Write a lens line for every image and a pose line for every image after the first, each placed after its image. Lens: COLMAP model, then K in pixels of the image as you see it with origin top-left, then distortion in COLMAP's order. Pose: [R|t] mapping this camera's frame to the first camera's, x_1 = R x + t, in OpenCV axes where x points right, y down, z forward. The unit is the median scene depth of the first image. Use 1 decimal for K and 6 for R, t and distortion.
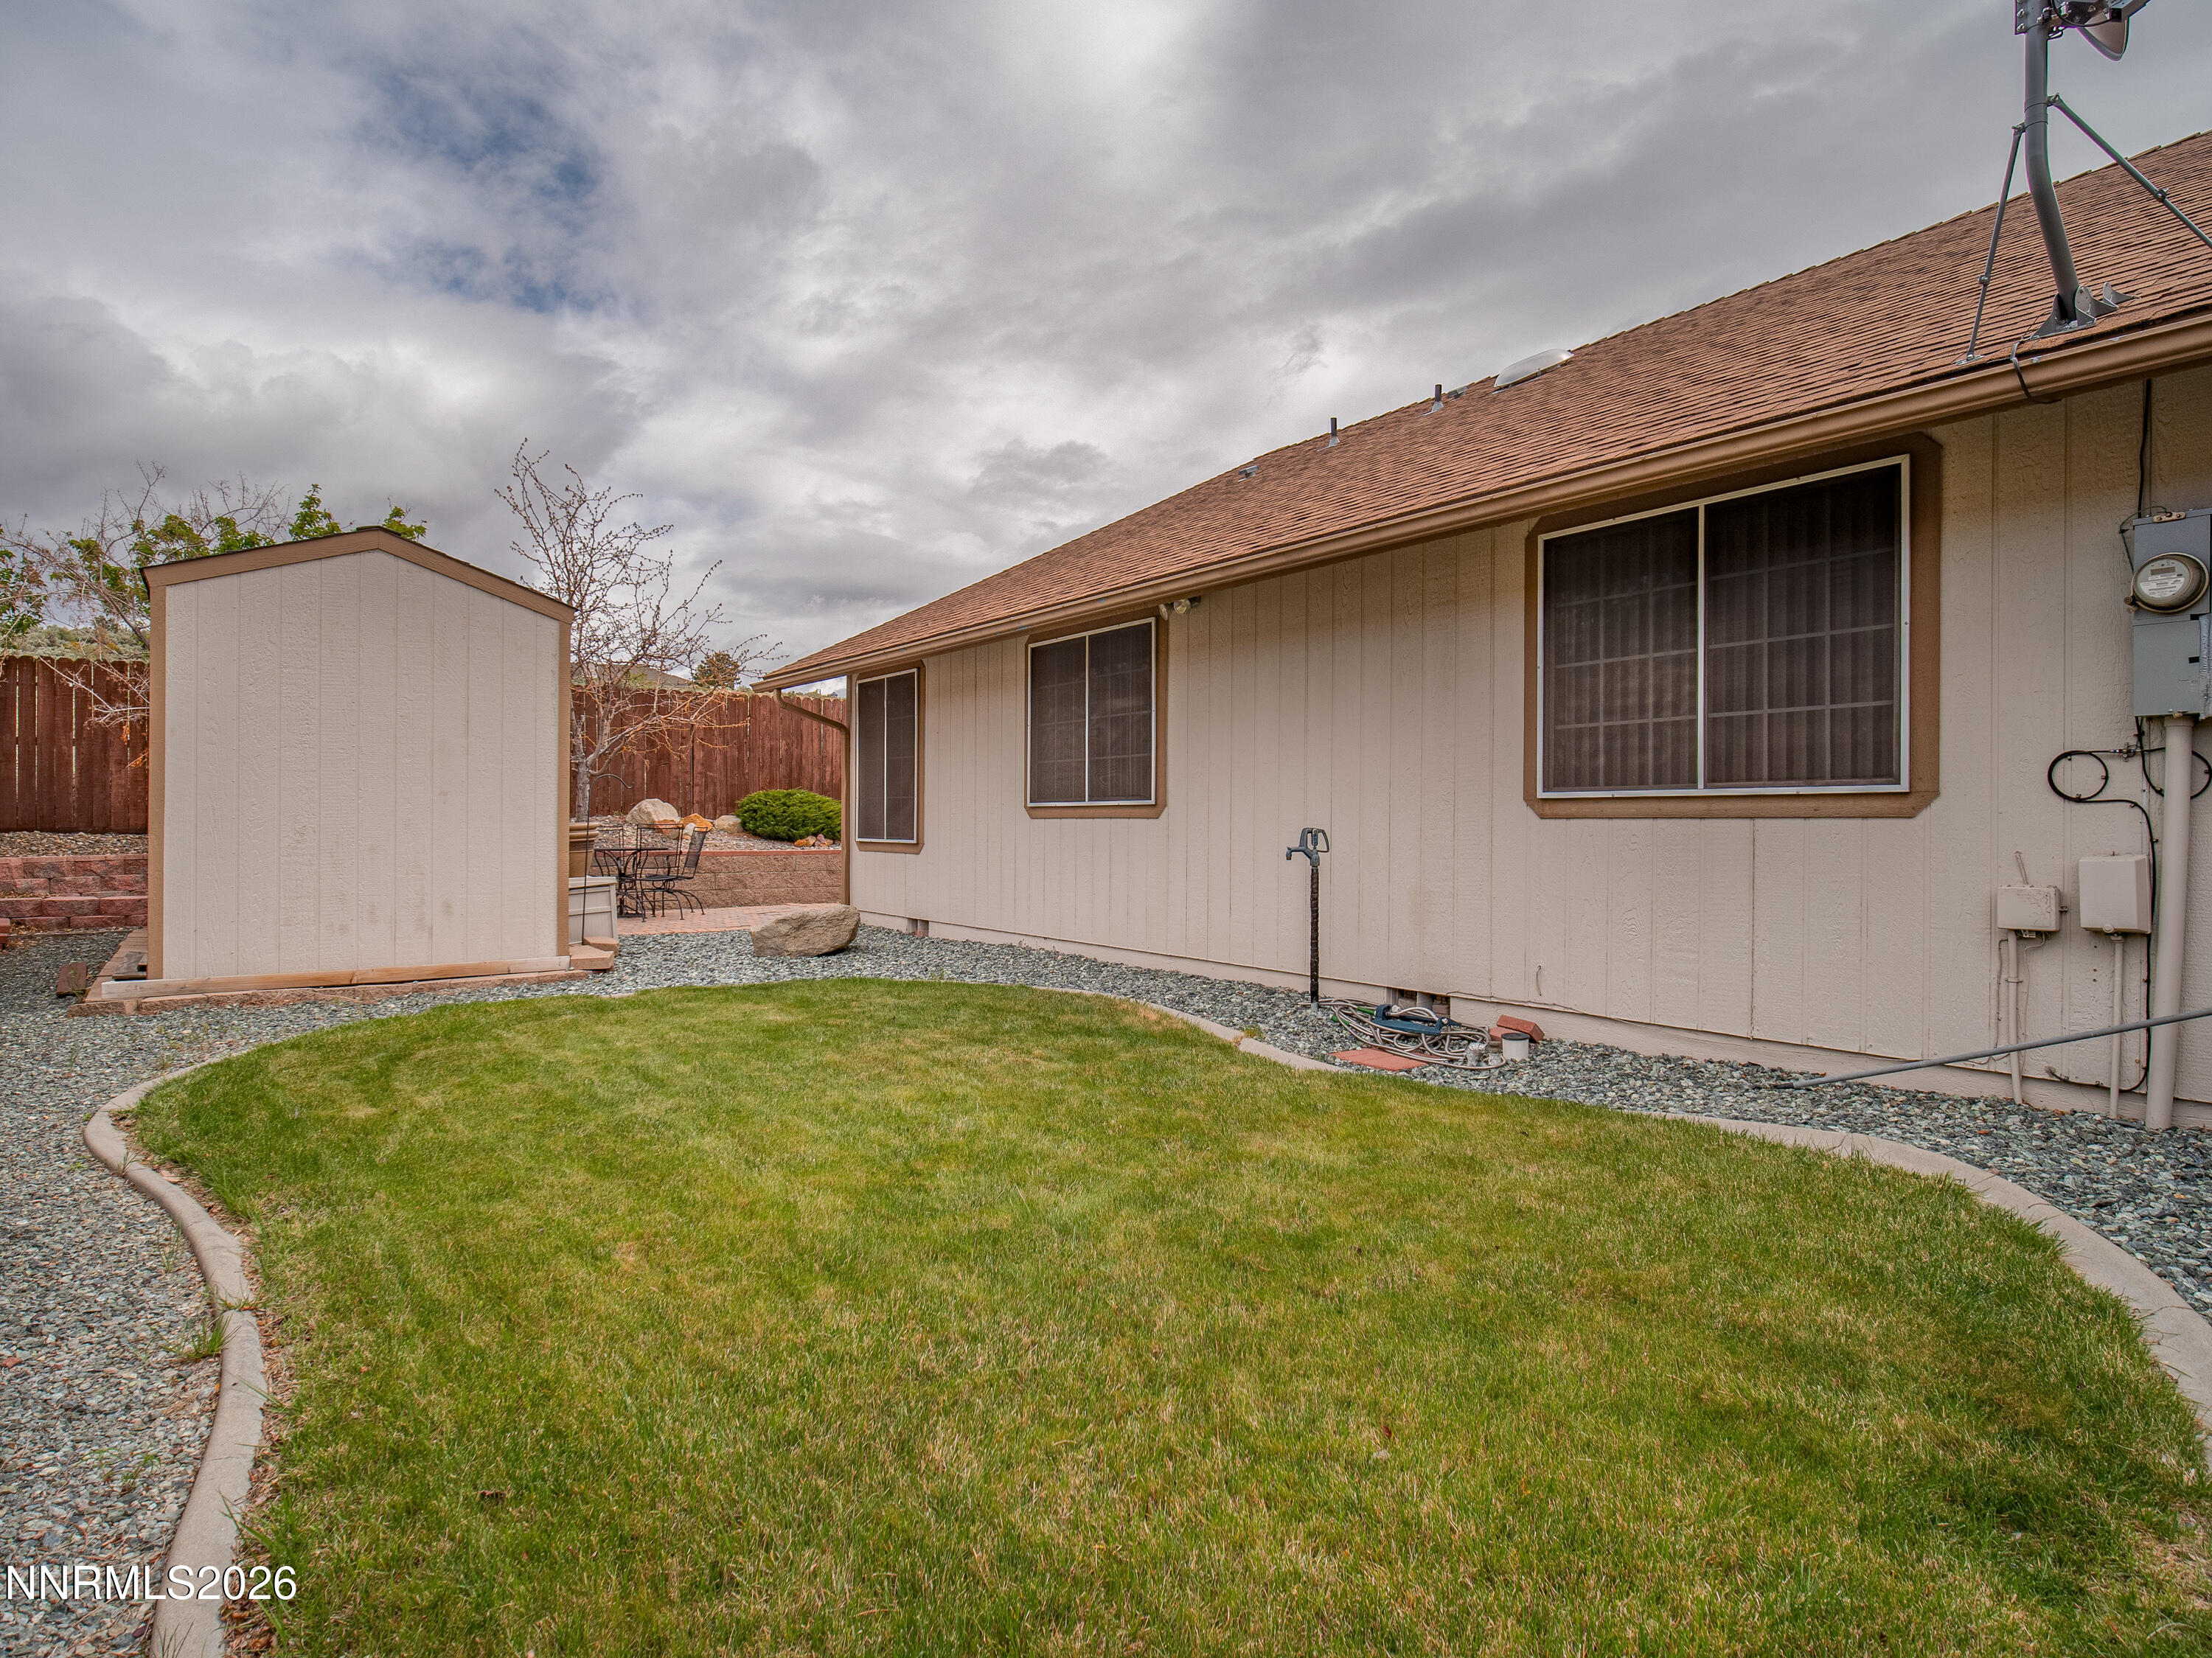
lens RADIAL K [[1208.3, 0, 1097.8], [0, 1208.3, 817.2], [0, 0, 1]] dist [-0.000341, -0.001966]
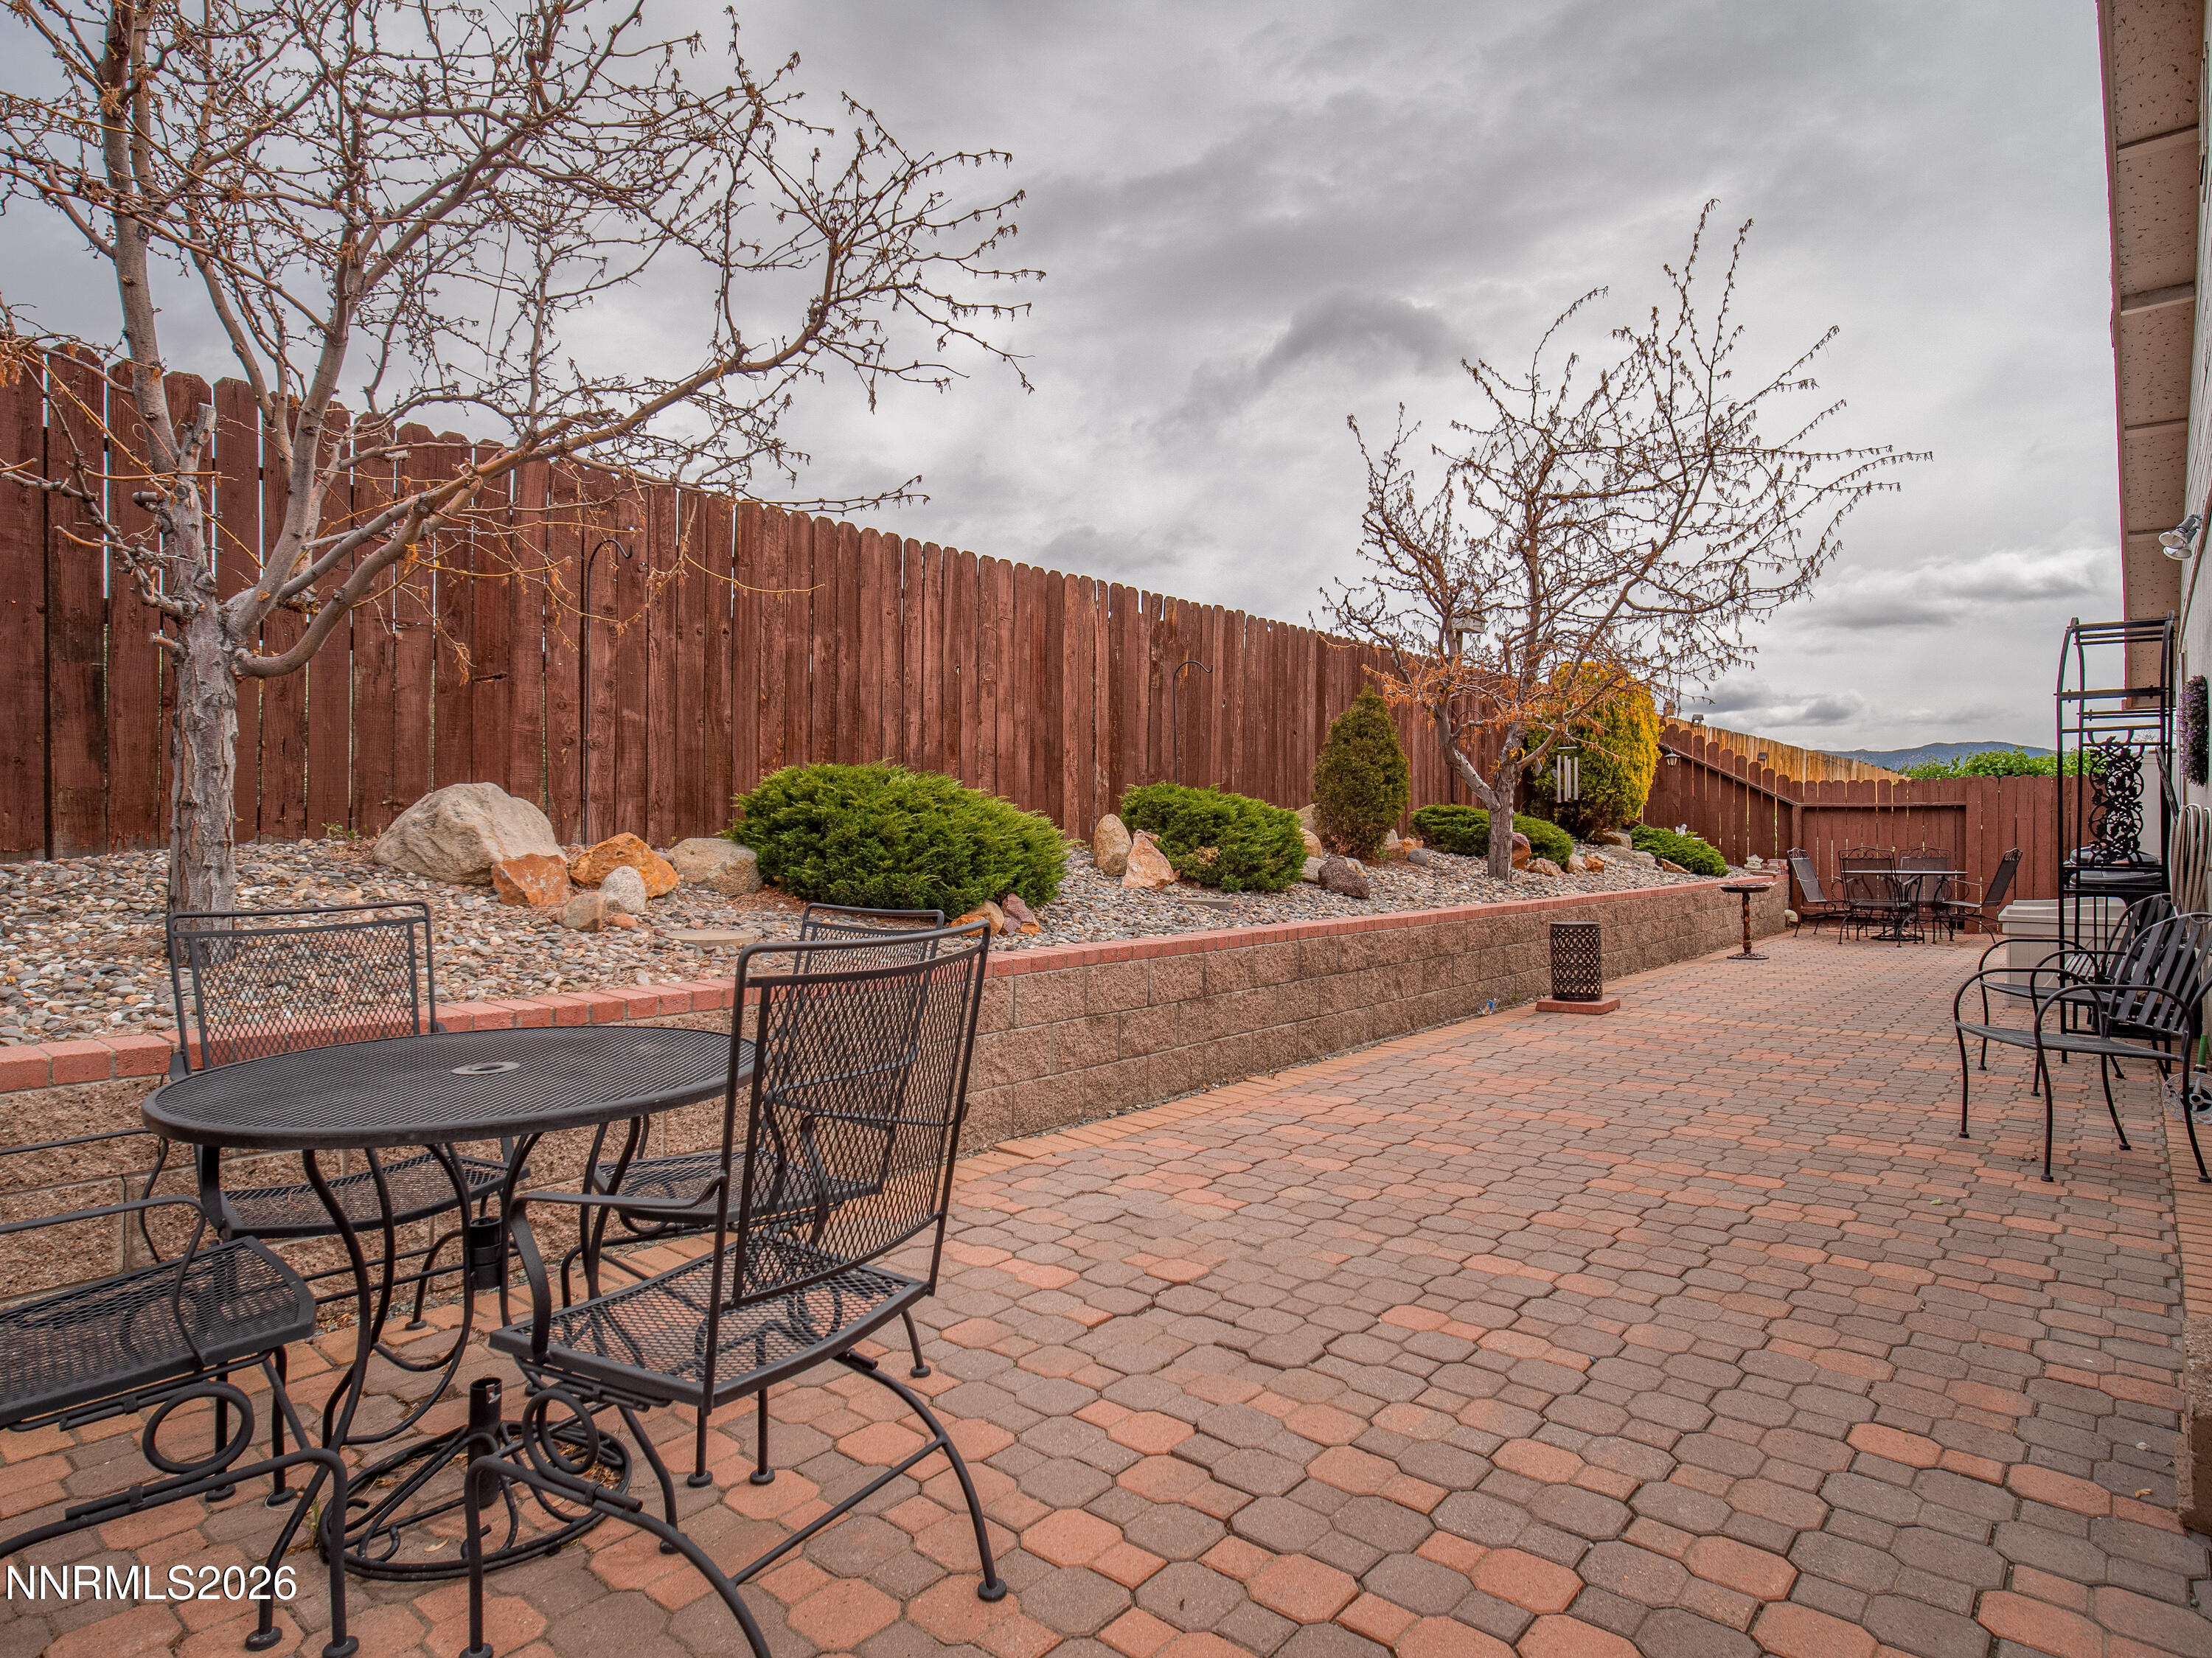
lens RADIAL K [[1208.3, 0, 1097.8], [0, 1208.3, 817.2], [0, 0, 1]] dist [-0.000341, -0.001966]
pose [[0.973051, 0.006758, 0.230492, -0.280542], [-0.006182, 0.999976, -0.003222, -0.006776], [-0.230509, 0.001710, 0.973069, 0.659041]]
